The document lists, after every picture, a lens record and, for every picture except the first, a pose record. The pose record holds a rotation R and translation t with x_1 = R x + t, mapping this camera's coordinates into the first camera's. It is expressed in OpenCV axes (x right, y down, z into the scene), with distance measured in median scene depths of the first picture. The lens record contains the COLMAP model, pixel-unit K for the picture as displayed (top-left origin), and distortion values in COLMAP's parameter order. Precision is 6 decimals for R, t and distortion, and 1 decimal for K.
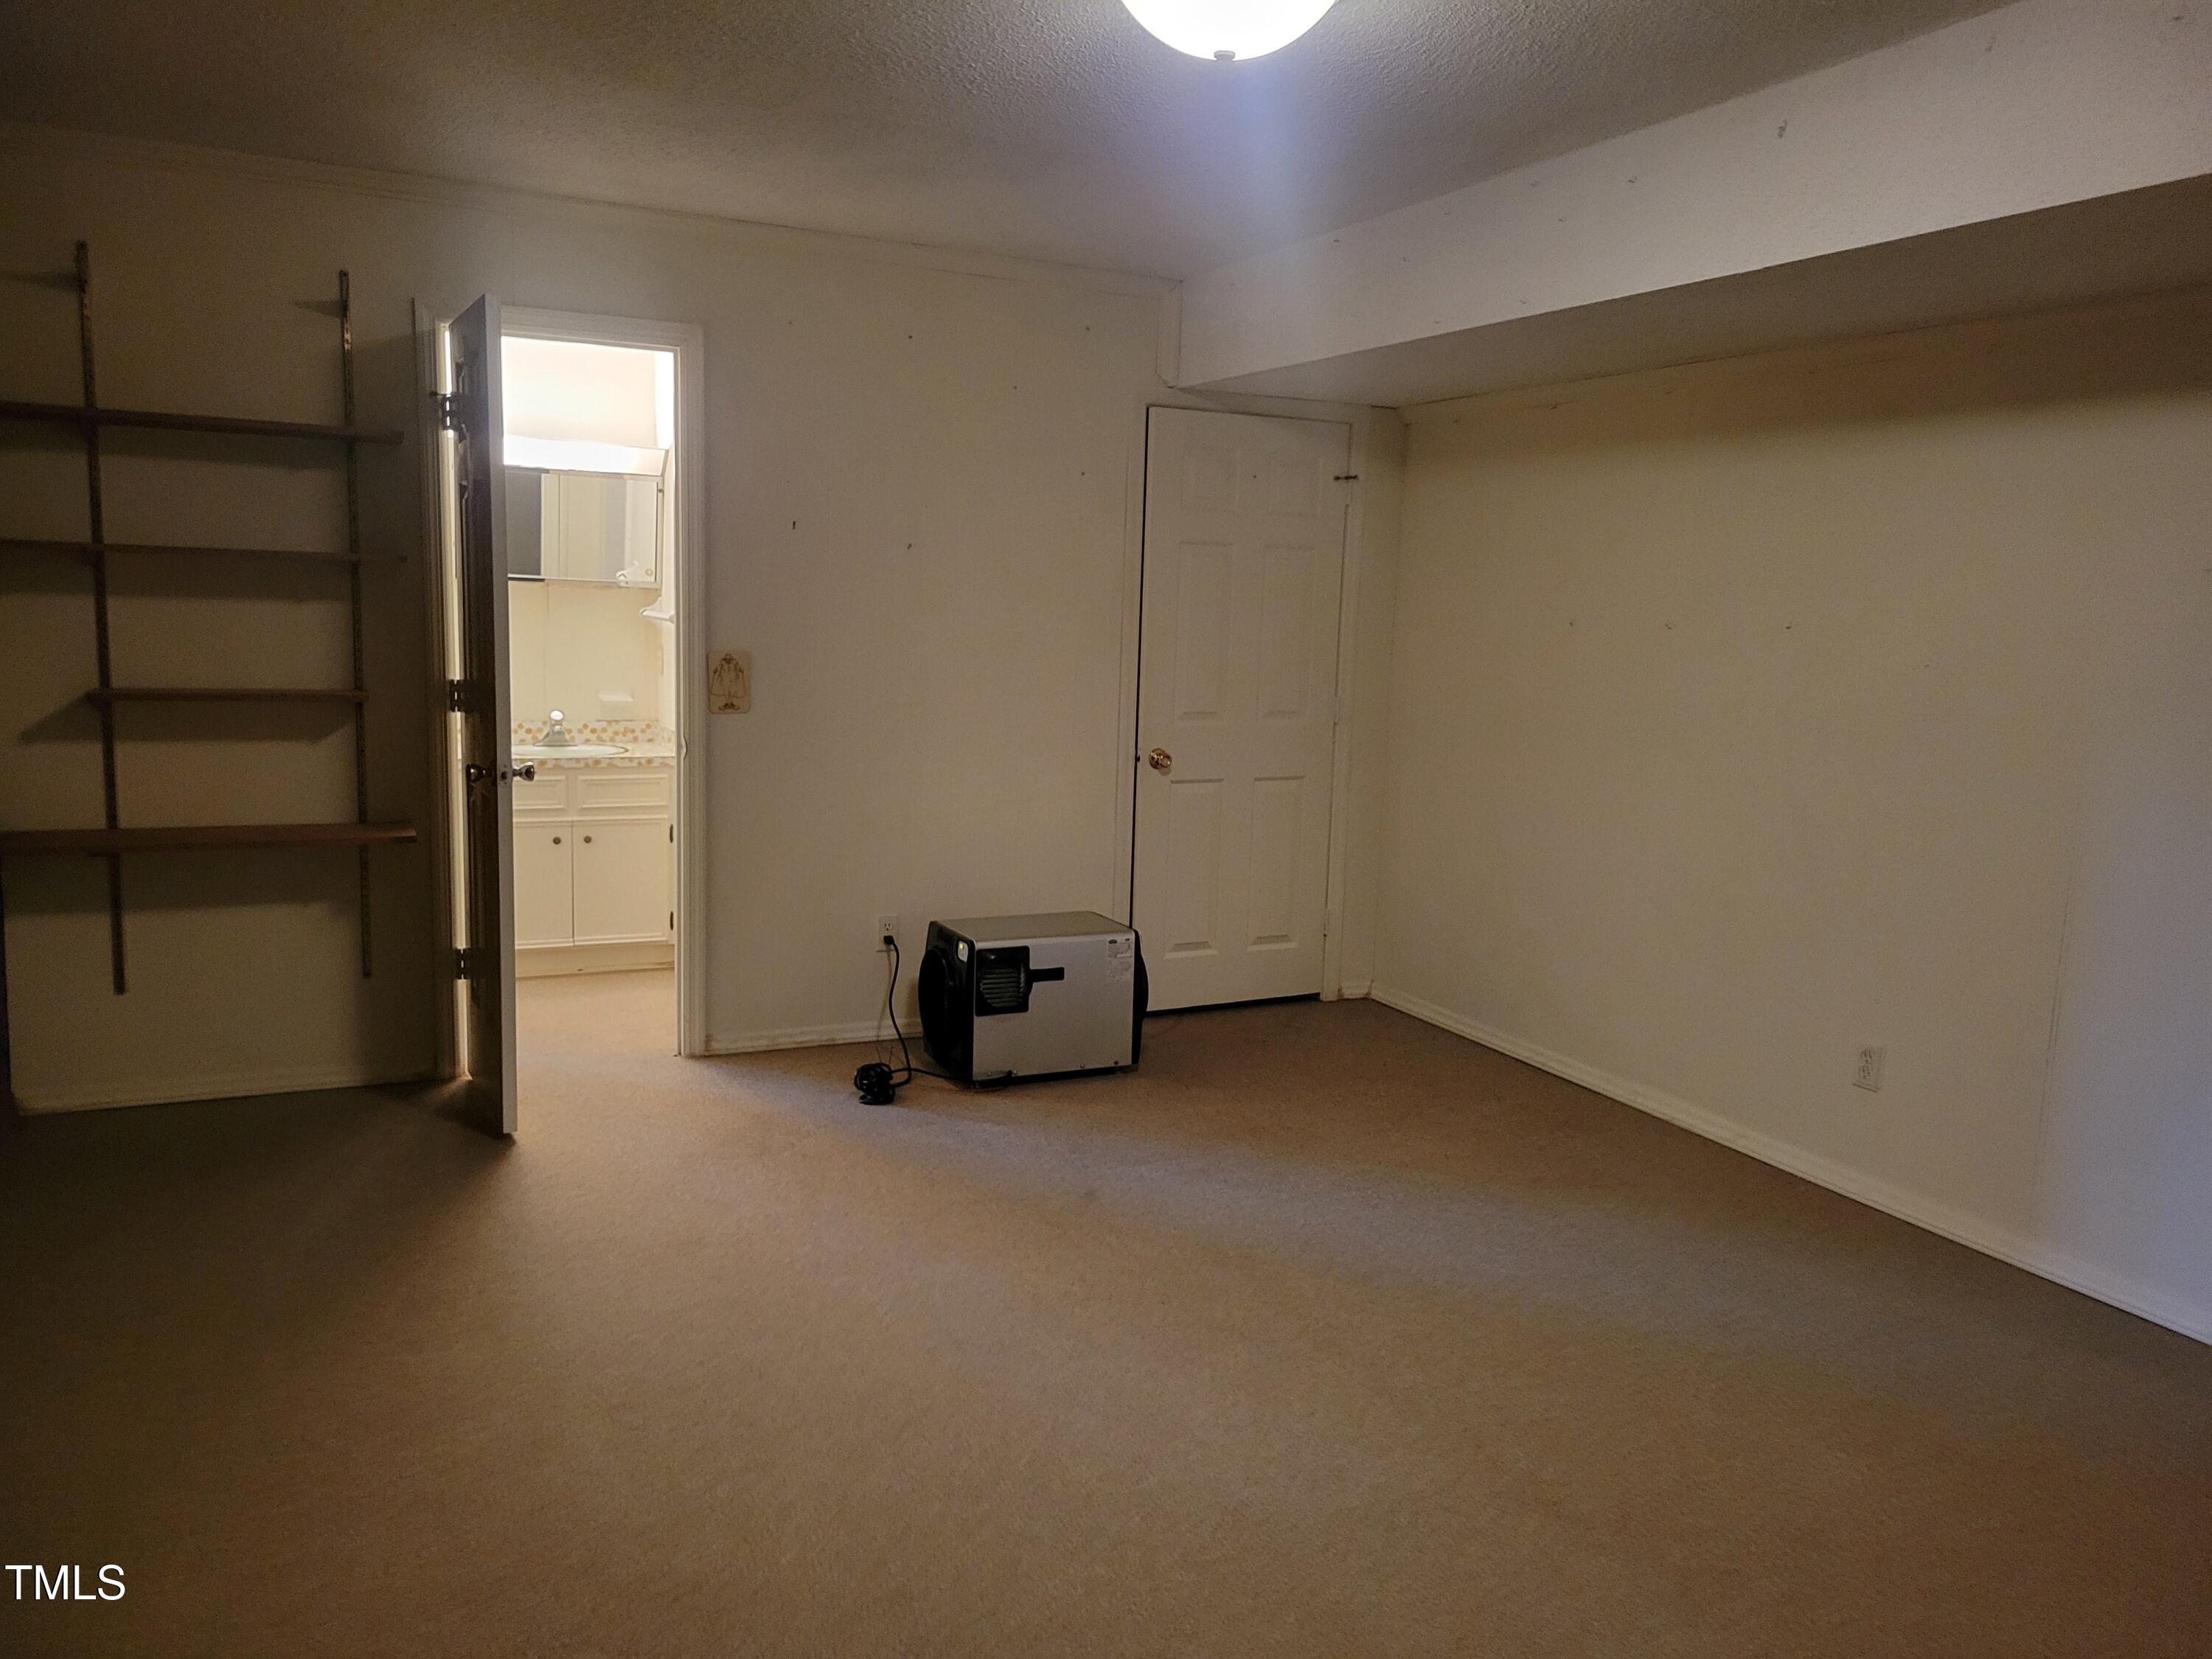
lens RADIAL K [[1660.8, 0, 1106.0], [0, 1660.8, 829.5], [0, 0, 1]] dist [0.006021, 0.000801]
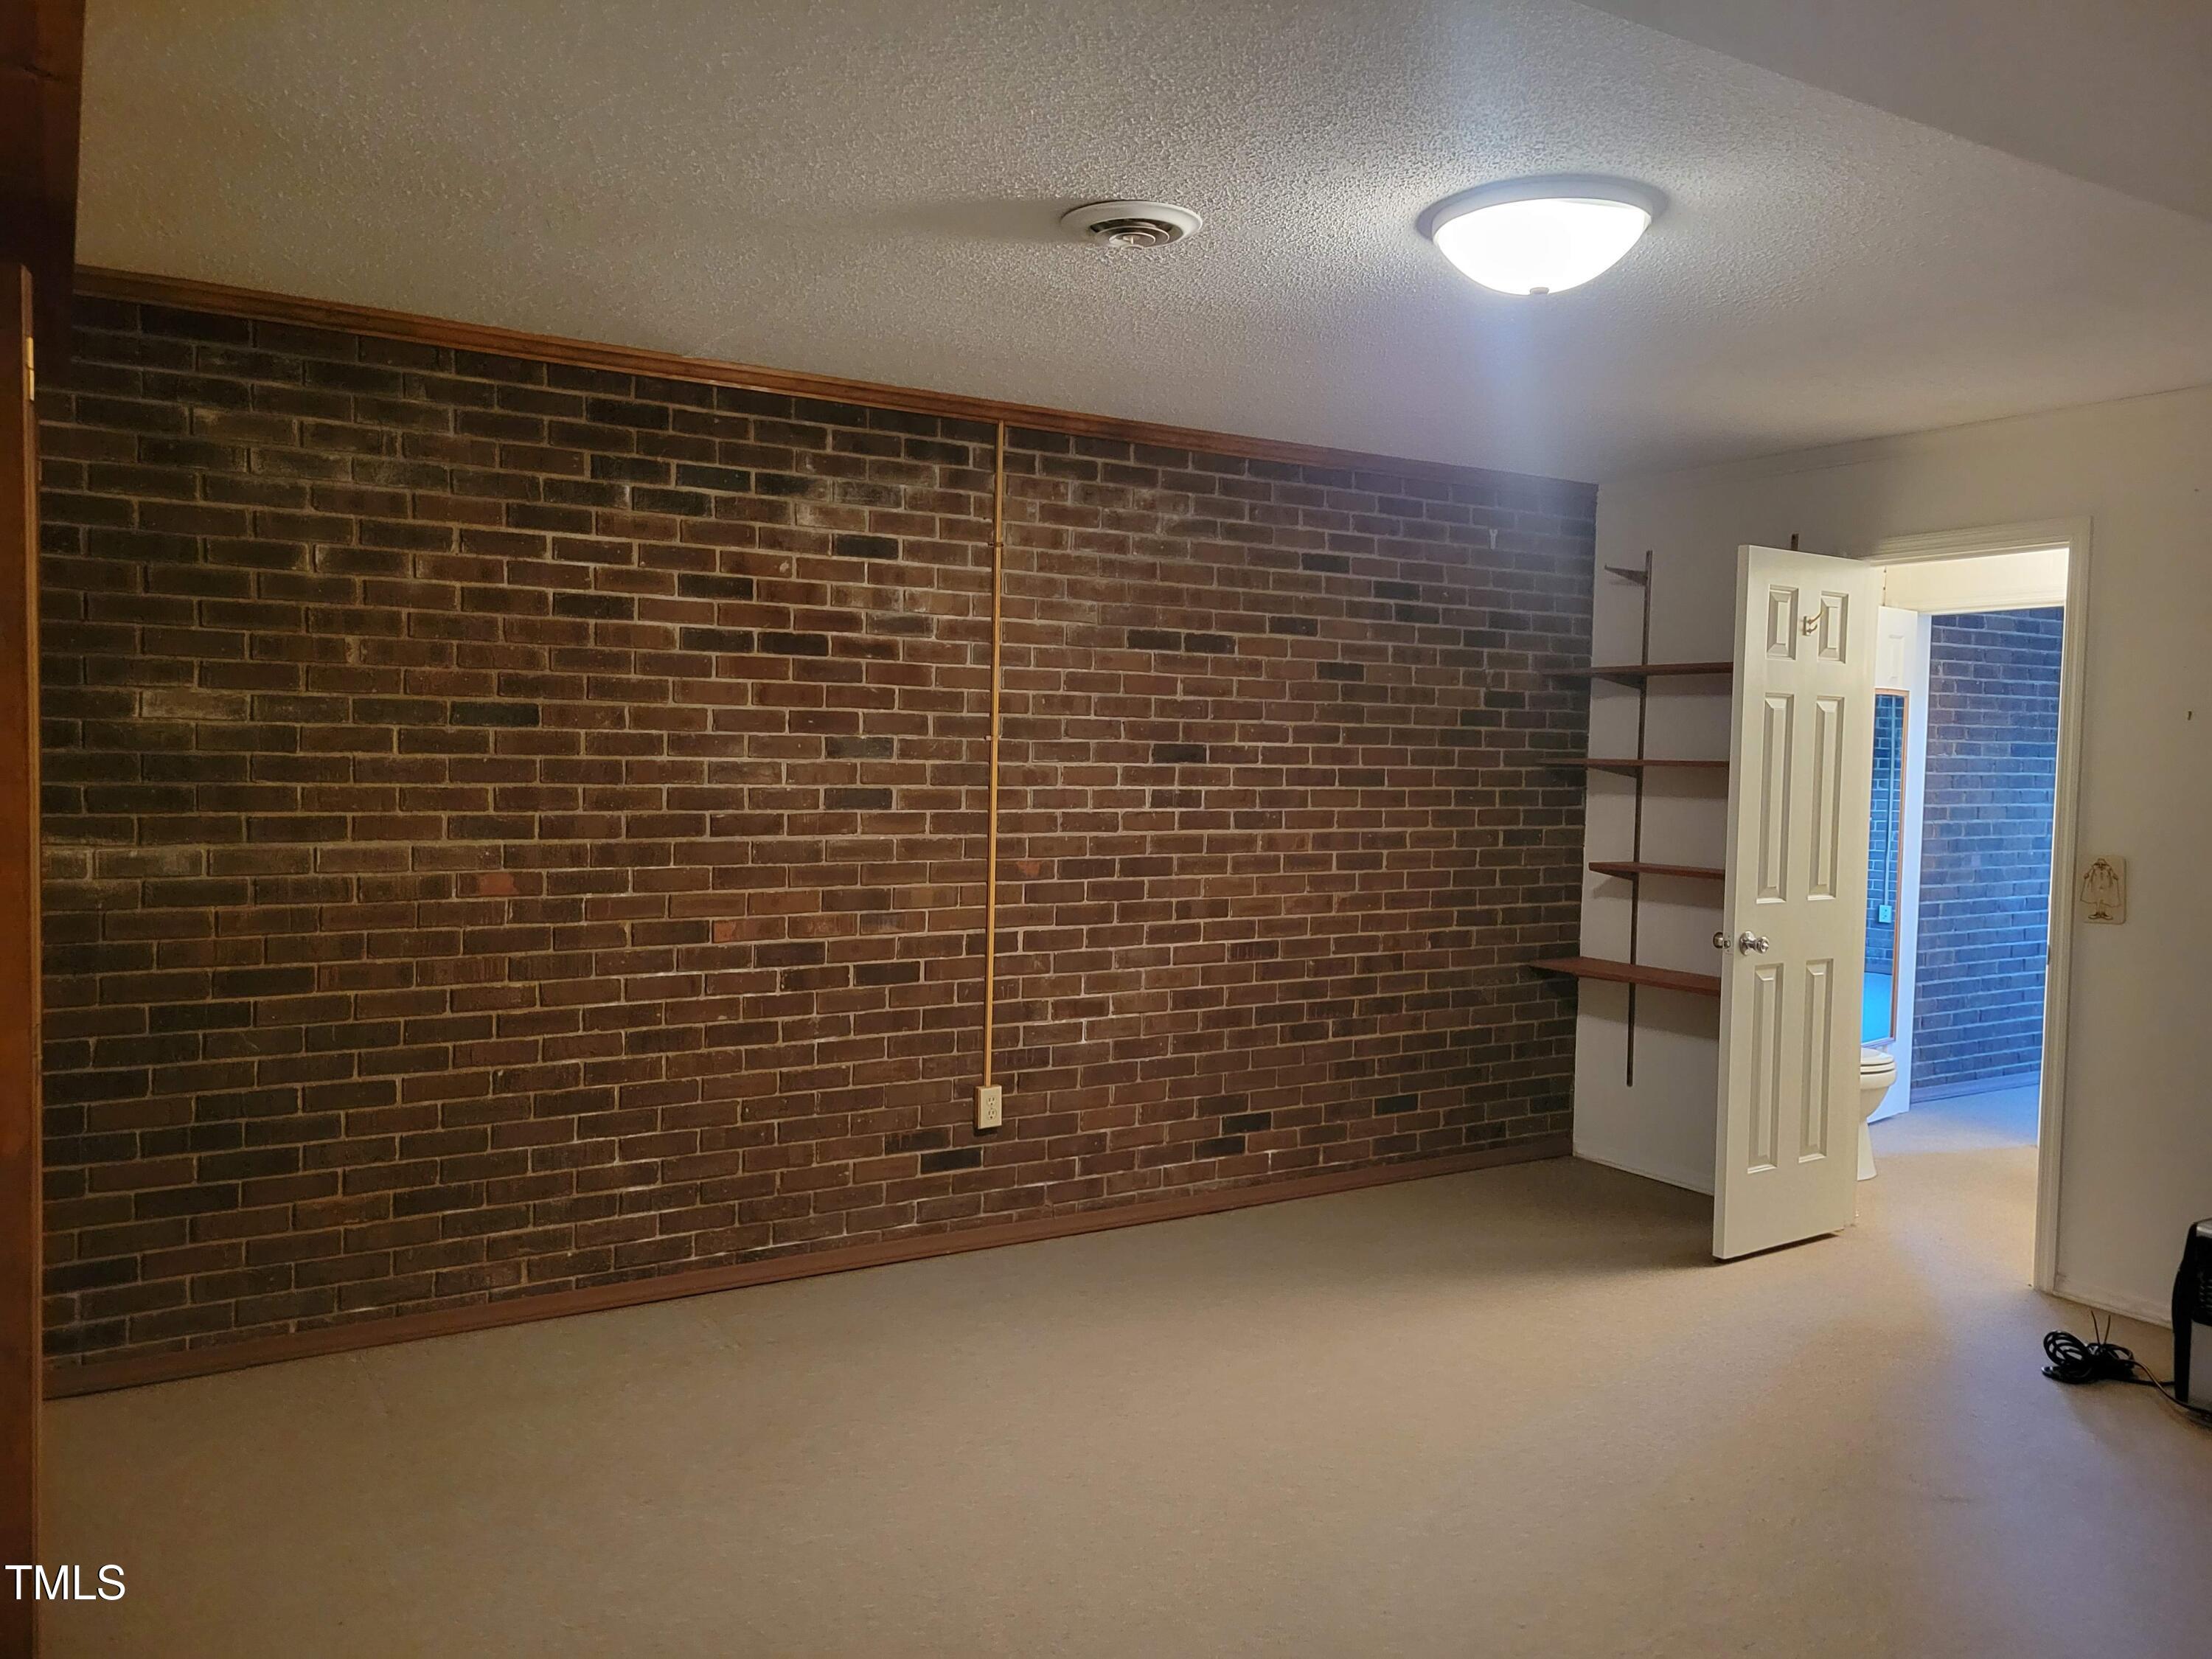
lens RADIAL K [[1660.8, 0, 1106.0], [0, 1660.8, 829.5], [0, 0, 1]] dist [0.006021, 0.000801]
pose [[0.090077, 0.012575, -0.995855, 0.720283], [-0.147053, 0.989128, -0.000811, -0.045465], [0.985019, 0.146516, 0.090947, 0.424326]]
